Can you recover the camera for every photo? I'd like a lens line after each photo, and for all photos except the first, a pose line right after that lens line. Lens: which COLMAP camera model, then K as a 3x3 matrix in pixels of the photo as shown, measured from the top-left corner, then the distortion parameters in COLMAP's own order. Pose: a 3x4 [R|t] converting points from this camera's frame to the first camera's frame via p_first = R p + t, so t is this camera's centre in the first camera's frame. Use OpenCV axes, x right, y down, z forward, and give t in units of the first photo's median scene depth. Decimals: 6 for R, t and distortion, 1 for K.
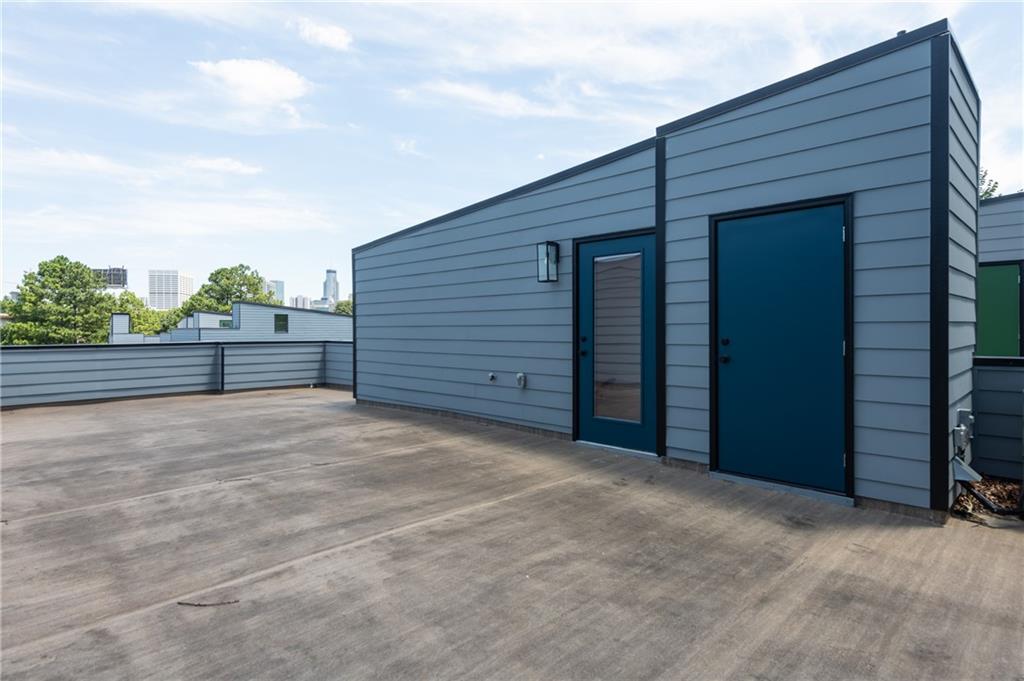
lens RADIAL K [[563.8, 0, 512.5], [0, 563.8, 327.8], [0, 0, 1]] dist [0.005743, -0.000003]
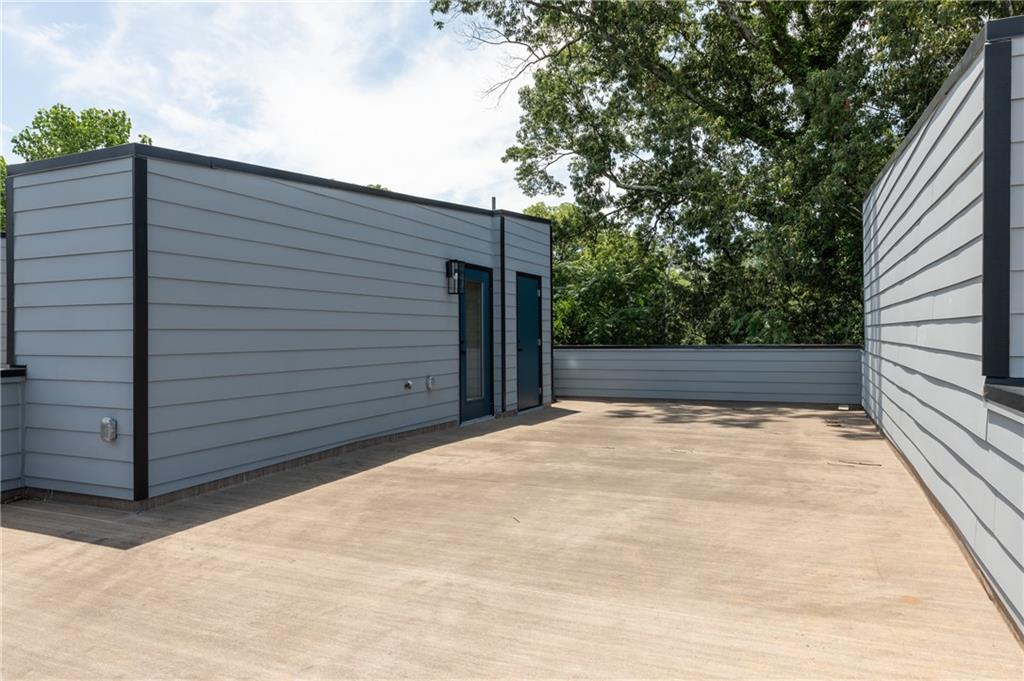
lens RADIAL K [[683.1, 0, 515.6], [0, 683.1, 329.0], [0, 0, 1]] dist [-0.003620, 0.000049]
pose [[-0.370928, 0.018056, 0.928486, -1.181894], [0.014637, 0.999800, -0.013596, 0.010956], [-0.928546, 0.008547, -0.371119, 1.280101]]
